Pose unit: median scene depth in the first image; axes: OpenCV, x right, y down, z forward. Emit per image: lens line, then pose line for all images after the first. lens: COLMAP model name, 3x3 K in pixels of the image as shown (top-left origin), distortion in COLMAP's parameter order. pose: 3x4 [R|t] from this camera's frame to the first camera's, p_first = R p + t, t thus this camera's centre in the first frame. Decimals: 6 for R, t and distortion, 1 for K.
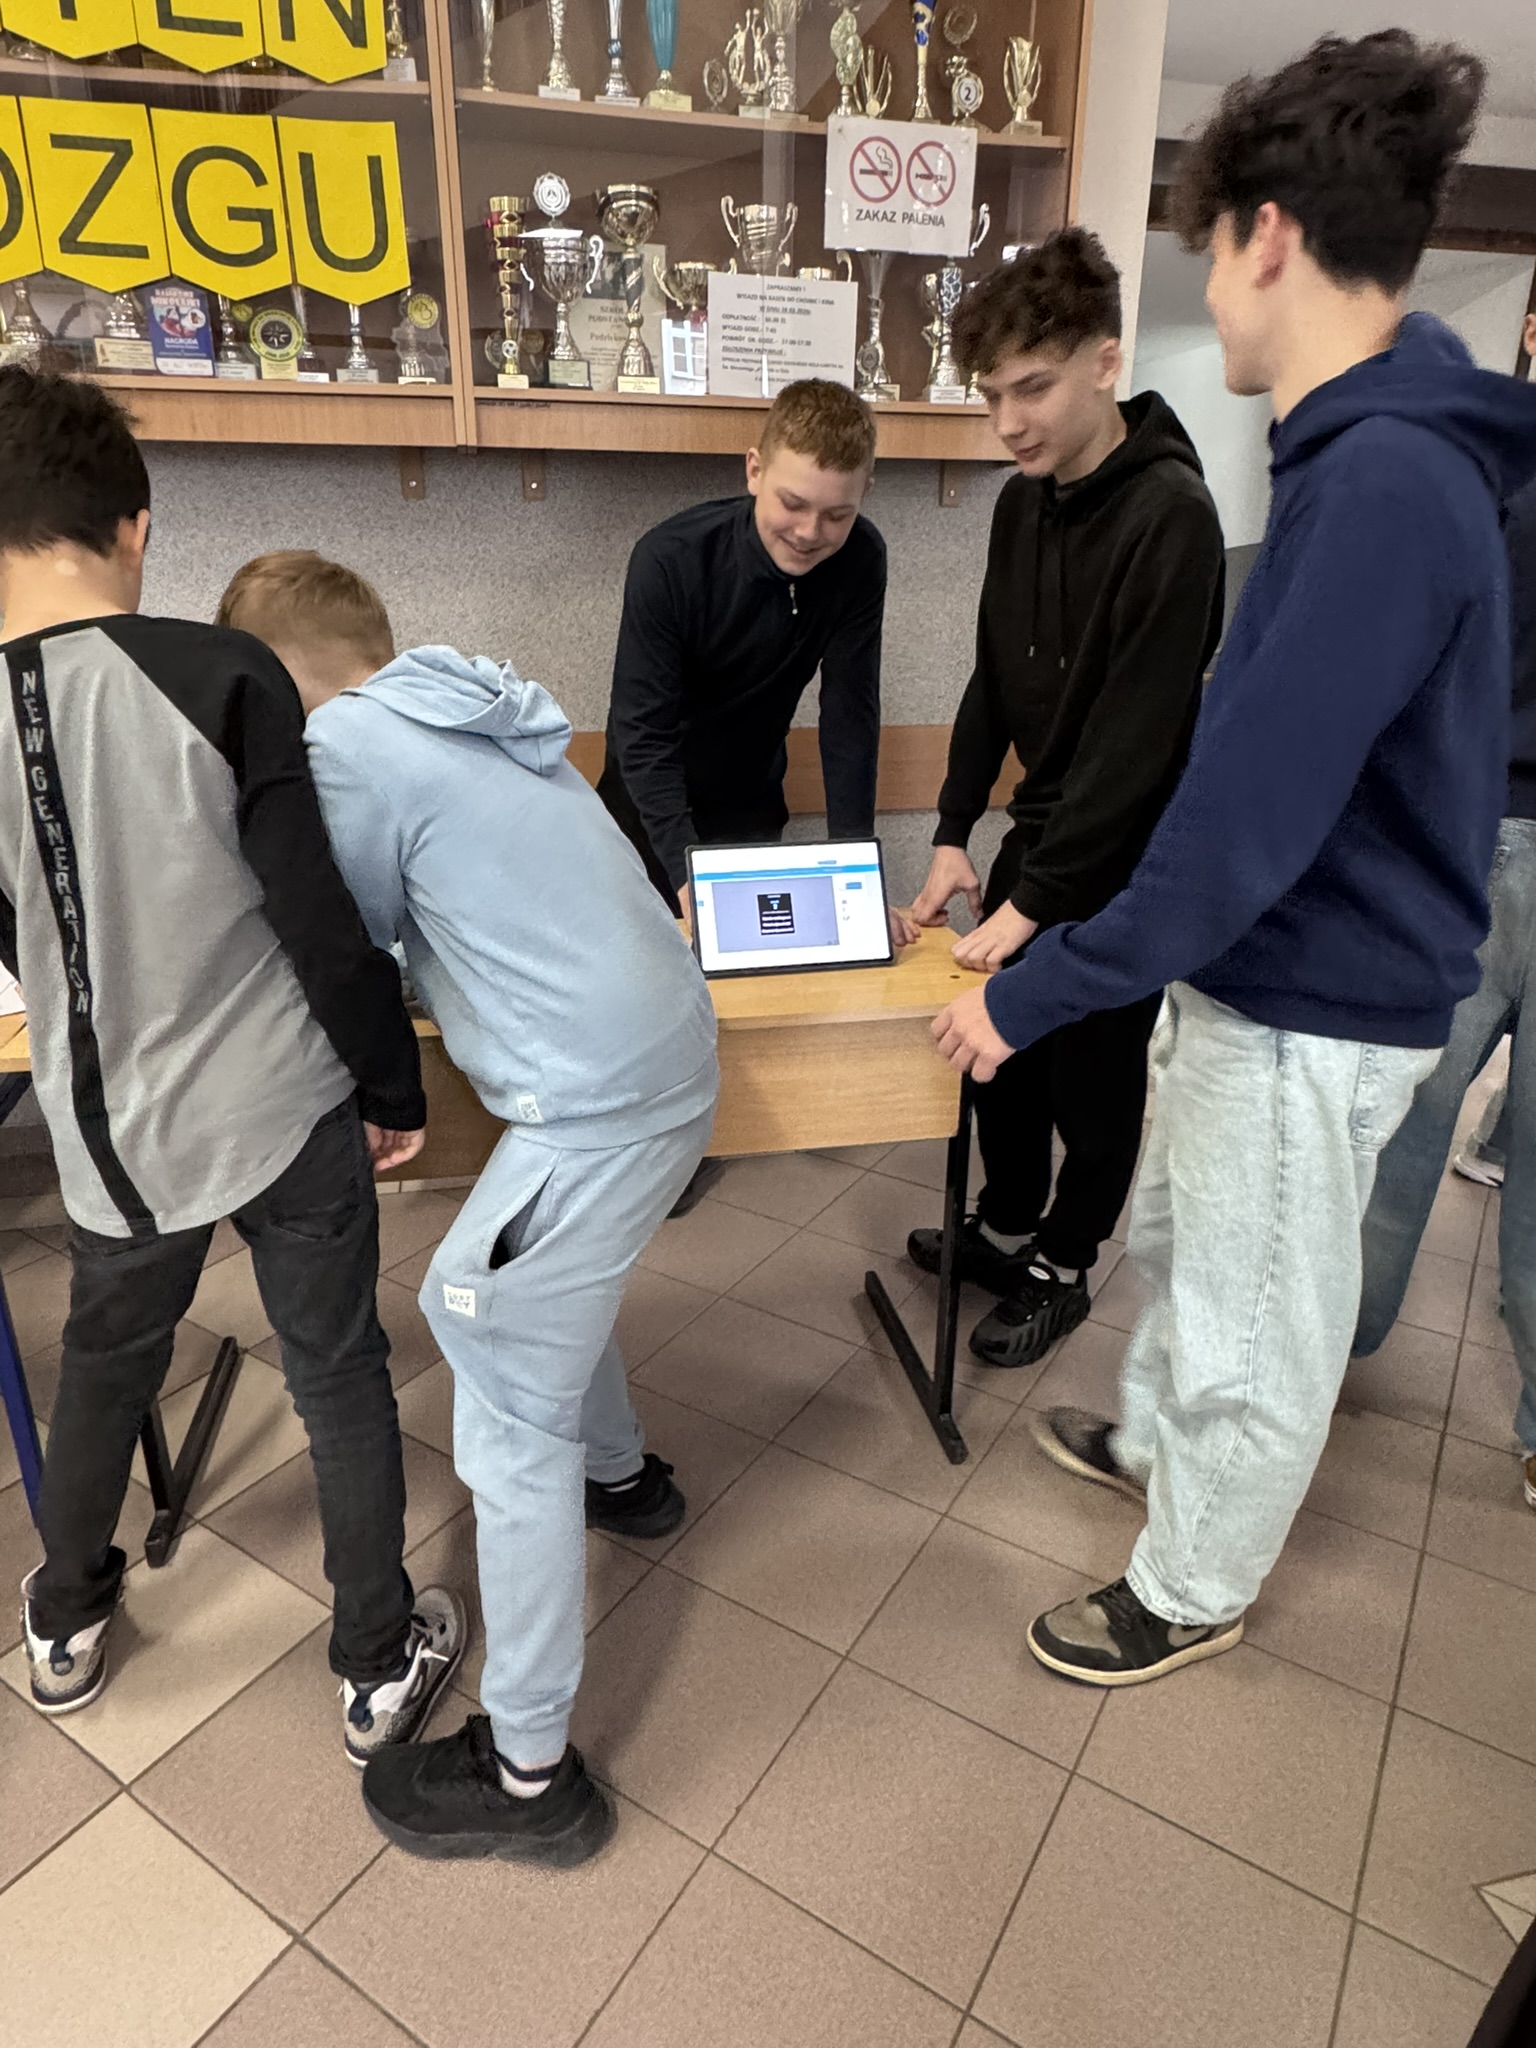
lens RADIAL K [[1251.1, 0, 768.0], [0, 1251.1, 1024.0], [0, 0, 1]] dist [-0.052908, -0.000491]
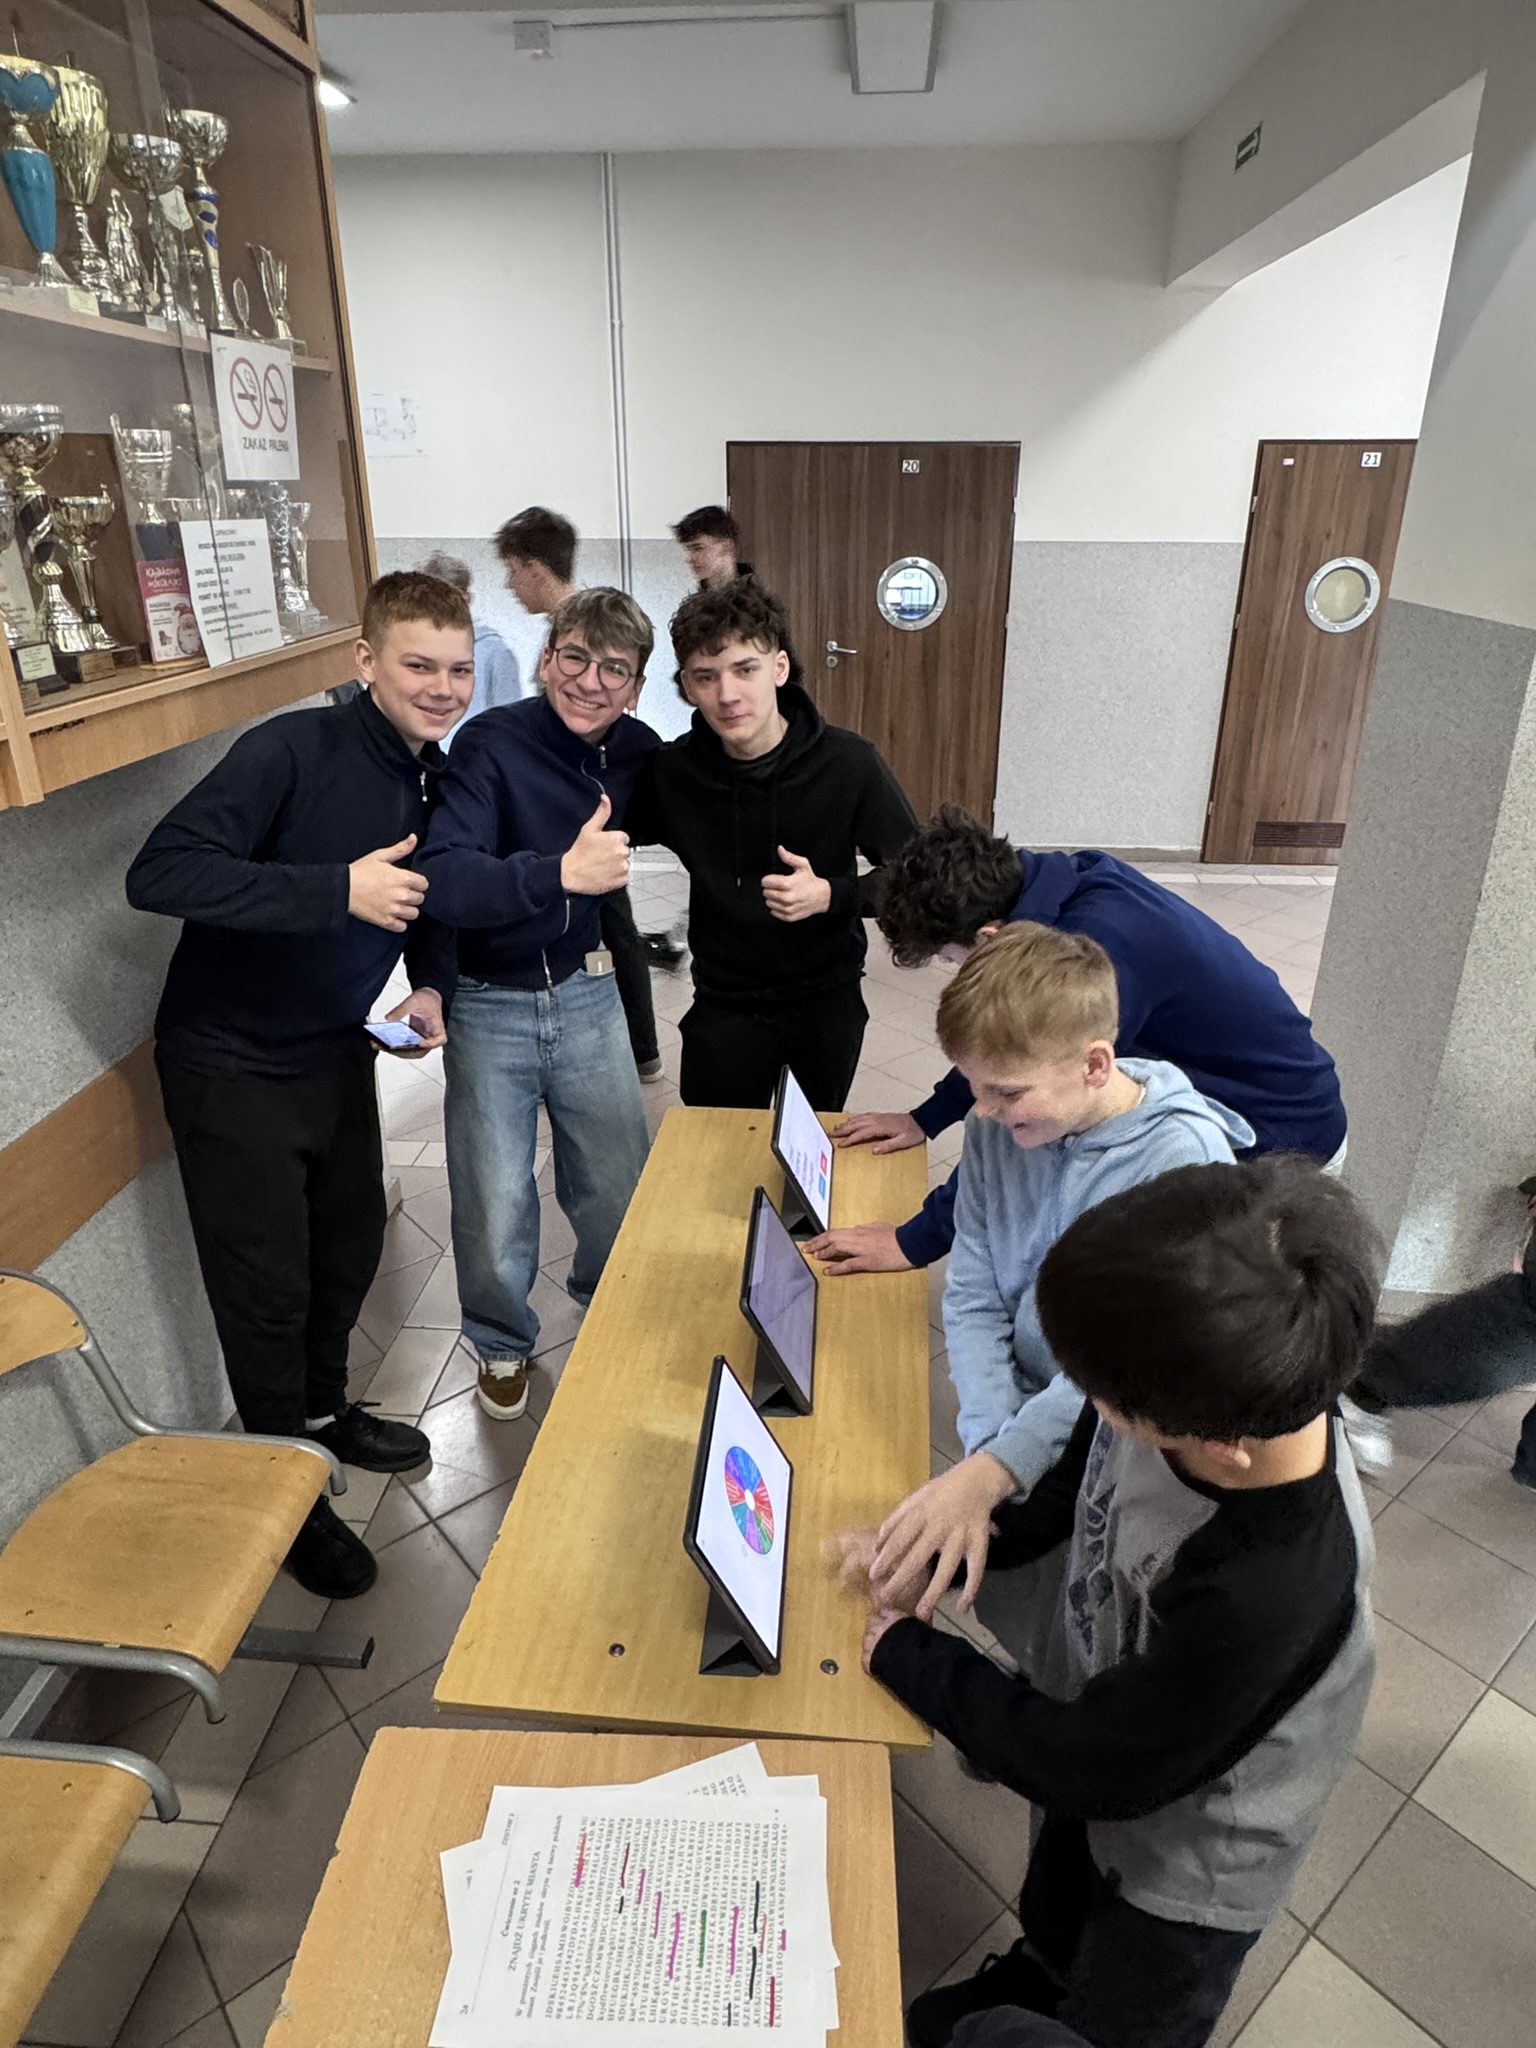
lens RADIAL K [[1251.1, 0, 768.0], [0, 1251.1, 1024.0], [0, 0, 1]] dist [-0.052908, -0.000491]
pose [[0.297847, -0.388400, 0.872028, -0.749060], [0.373141, 0.888180, 0.268146, -0.393049], [-0.878666, 0.245523, 0.409469, 0.418693]]
